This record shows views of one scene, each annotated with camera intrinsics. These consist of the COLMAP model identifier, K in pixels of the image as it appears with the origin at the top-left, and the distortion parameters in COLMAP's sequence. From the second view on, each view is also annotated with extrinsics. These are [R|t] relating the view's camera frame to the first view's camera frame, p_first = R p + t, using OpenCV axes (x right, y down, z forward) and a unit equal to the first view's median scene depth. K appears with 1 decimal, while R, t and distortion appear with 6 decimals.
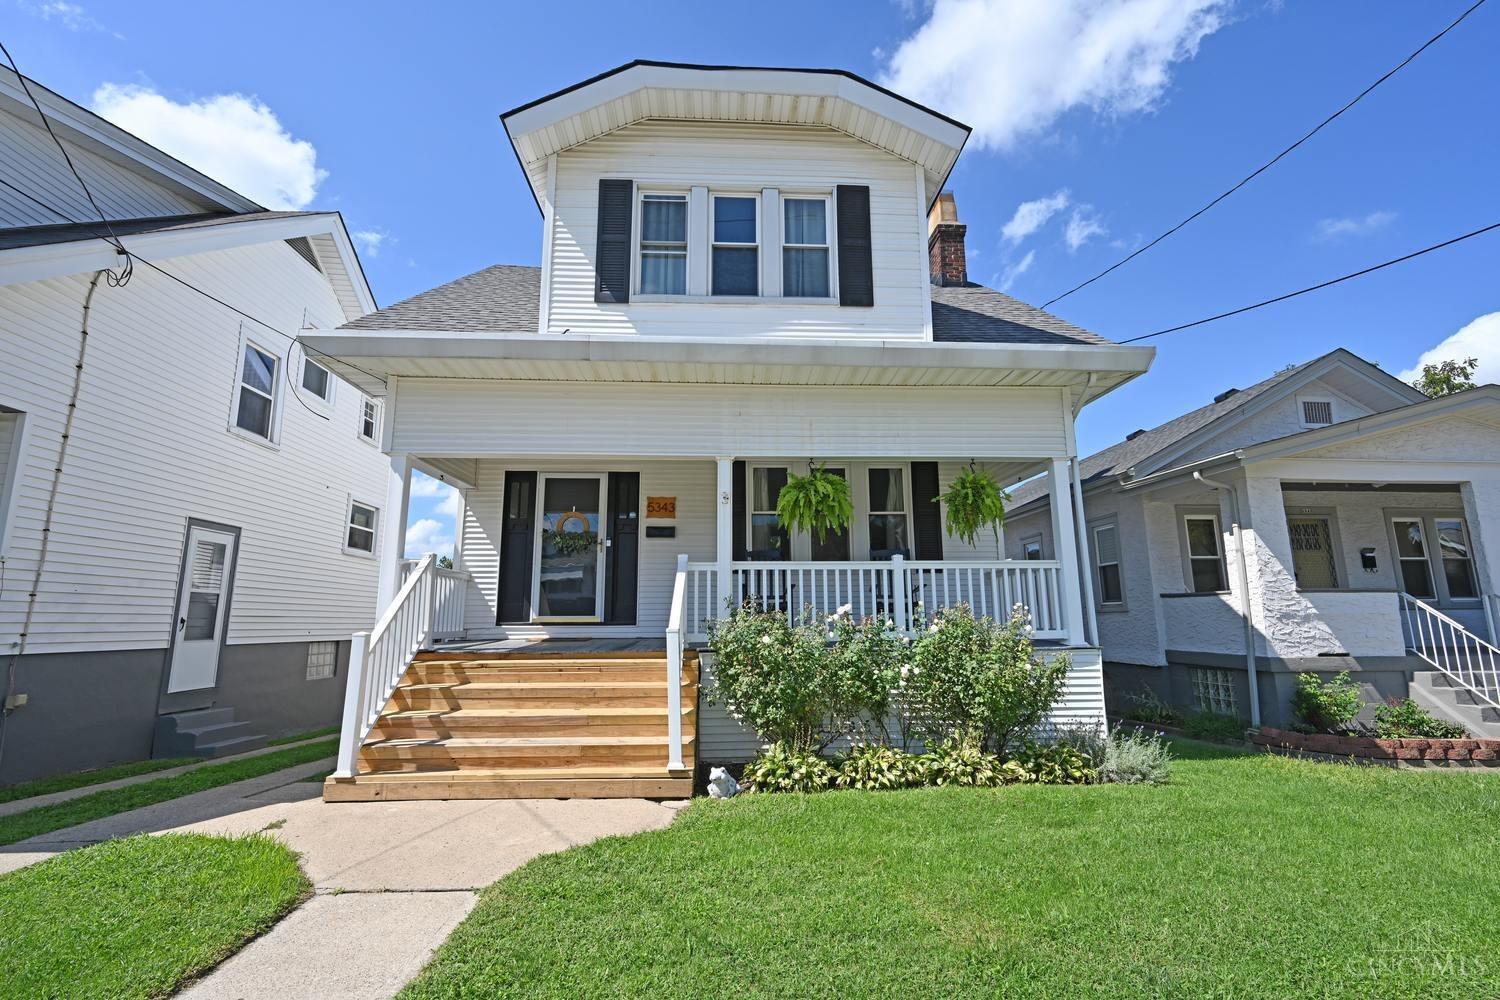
lens RADIAL K [[686.3, 0, 750.7], [0, 686.3, 498.2], [0, 0, 1]] dist [-0.001821, 0.000239]
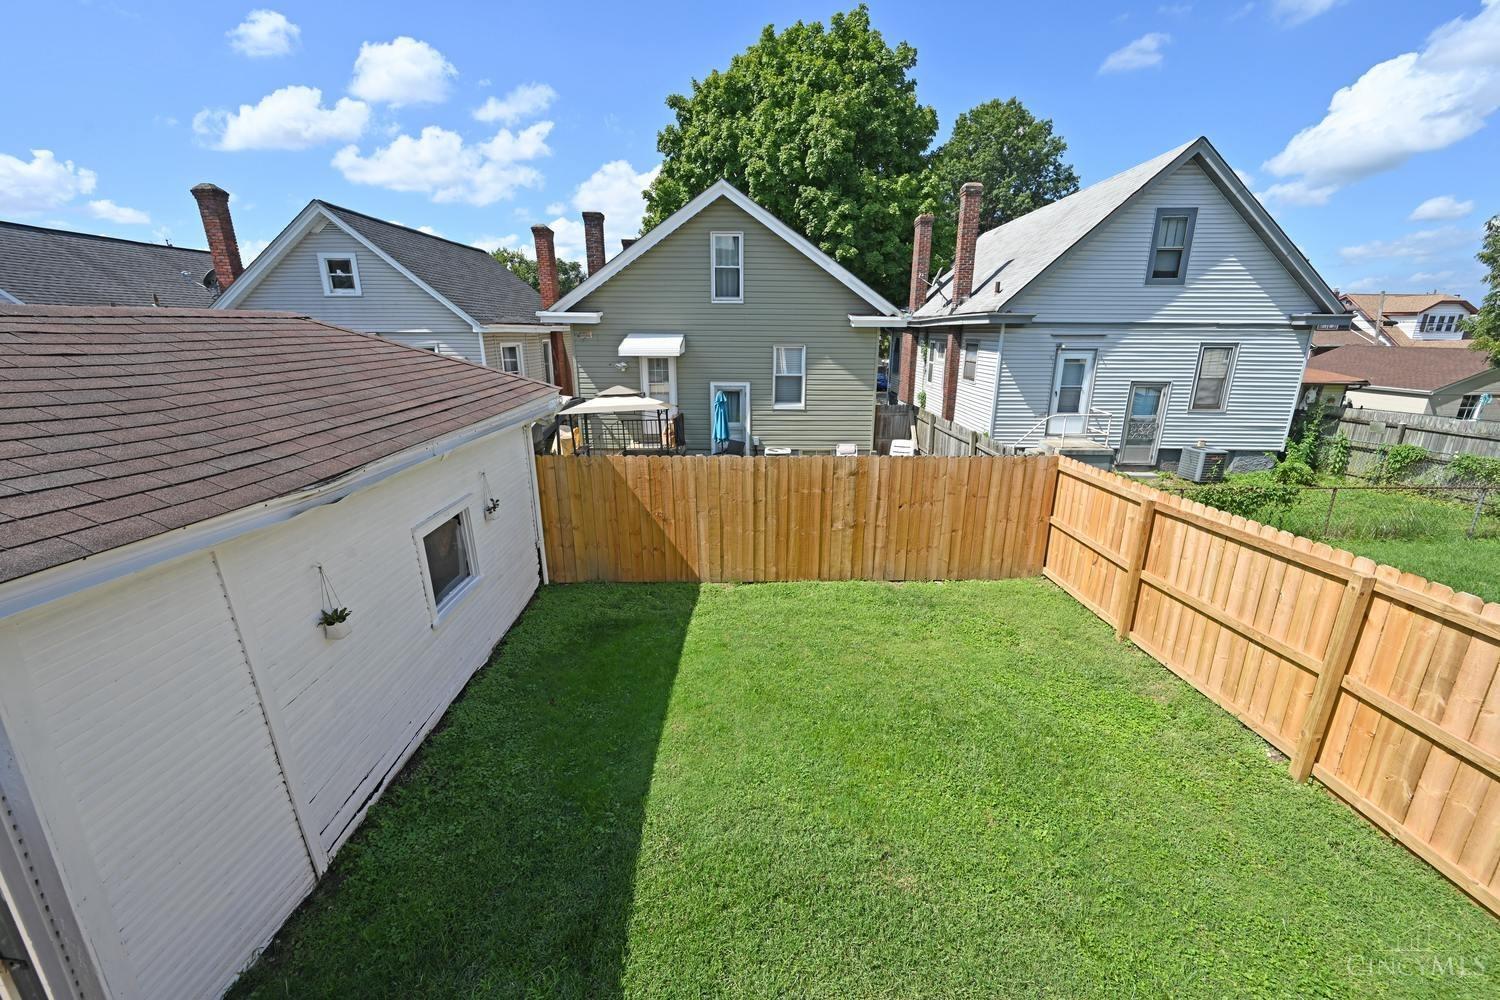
lens RADIAL K [[592.4, 0, 751.0], [0, 592.4, 502.2], [0, 0, 1]] dist [-0.003779, 0.000869]
pose [[-0.006494, 0.279149, -0.960226, 7.037146], [0.178227, 0.945194, 0.273574, -1.687727], [0.983968, -0.169362, -0.055890, -6.668023]]
